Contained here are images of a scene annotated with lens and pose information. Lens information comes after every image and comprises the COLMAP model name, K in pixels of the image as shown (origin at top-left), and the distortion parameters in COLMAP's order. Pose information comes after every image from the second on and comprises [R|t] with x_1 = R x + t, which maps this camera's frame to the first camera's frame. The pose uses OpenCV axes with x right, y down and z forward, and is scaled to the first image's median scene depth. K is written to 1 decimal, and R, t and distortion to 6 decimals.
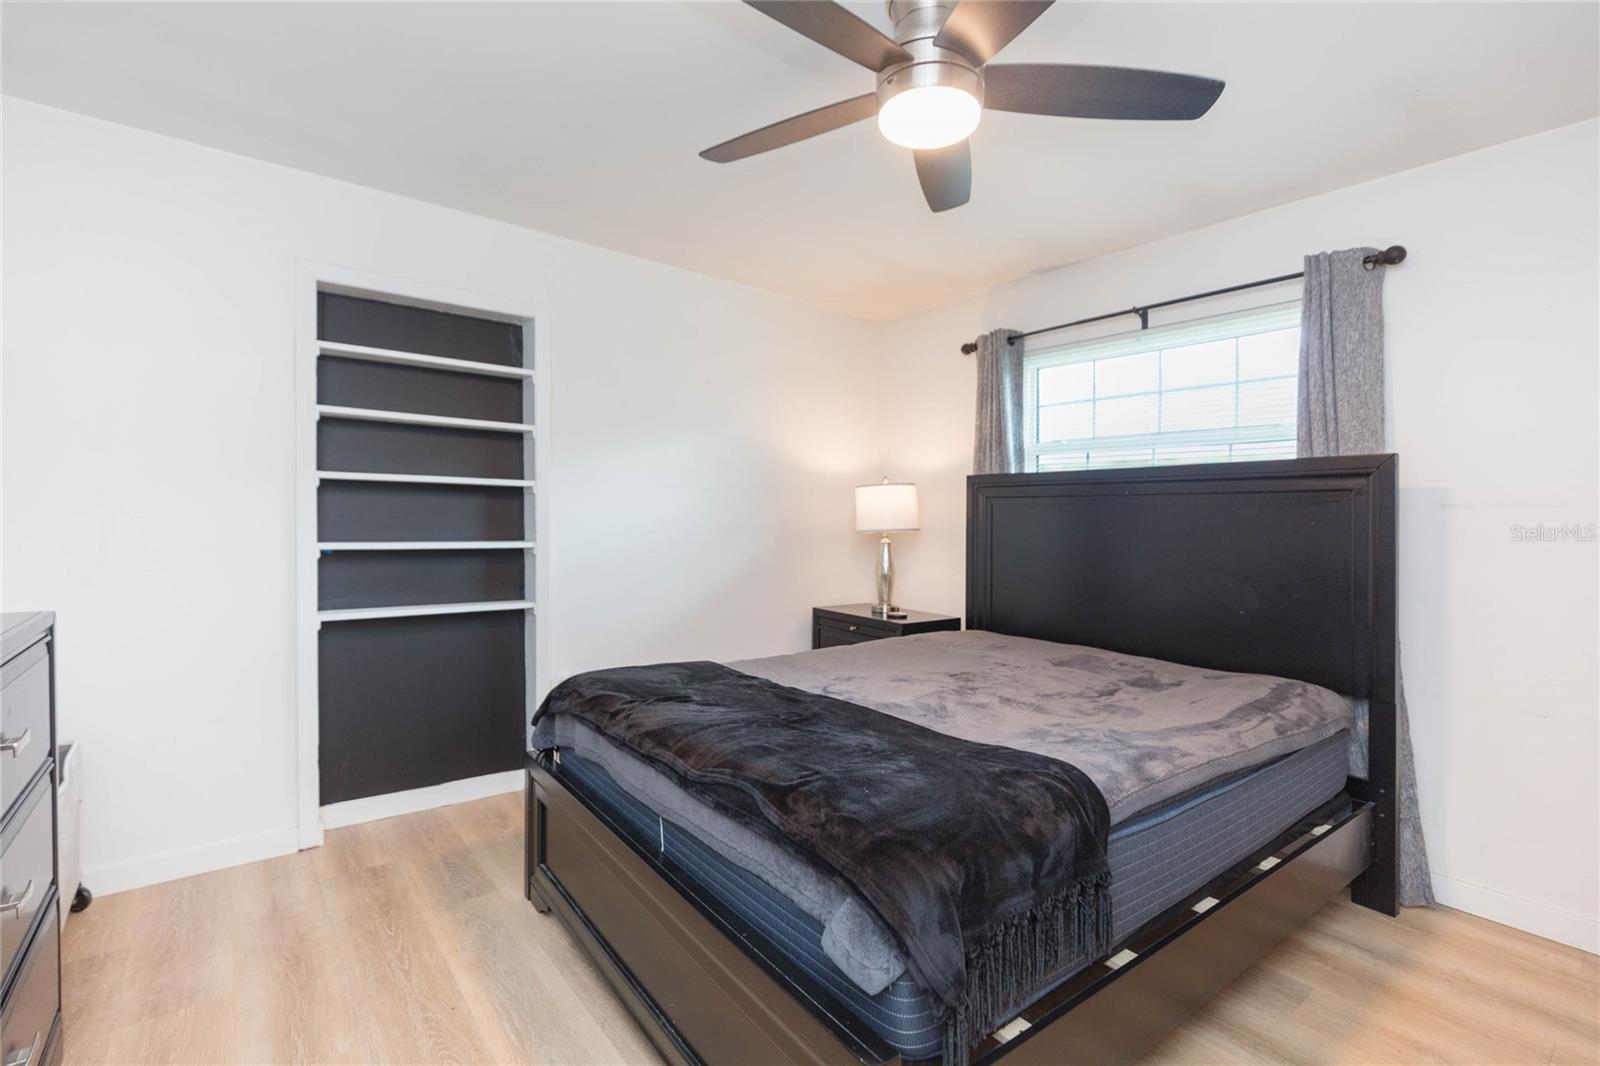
lens RADIAL K [[729.3, 0, 800.1], [0, 729.3, 504.4], [0, 0, 1]] dist [0.001363, 0.000205]
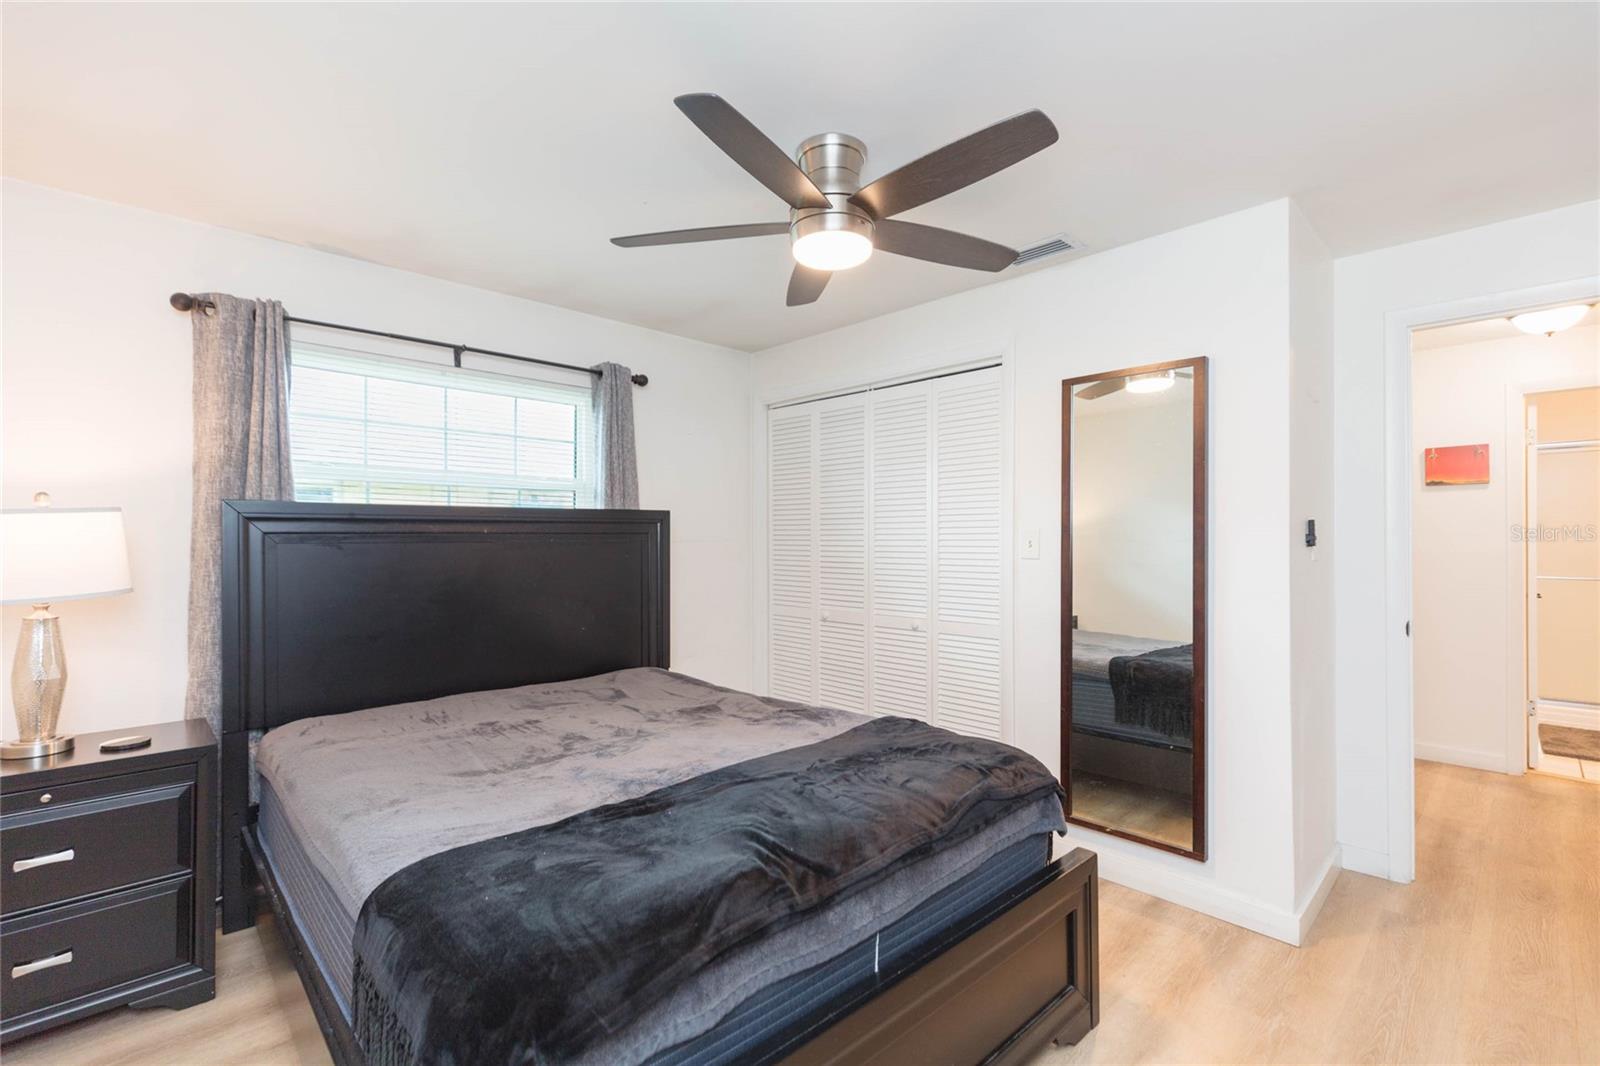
lens RADIAL K [[715.8, 0, 800.0], [0, 715.8, 533.0], [0, 0, 1]] dist [-0.044994, 0.000029]
pose [[-0.125588, 0.019719, 0.991887, -0.531110], [0.007013, 0.999795, -0.018988, 0.005651], [-0.992058, 0.004572, -0.125700, 0.661449]]
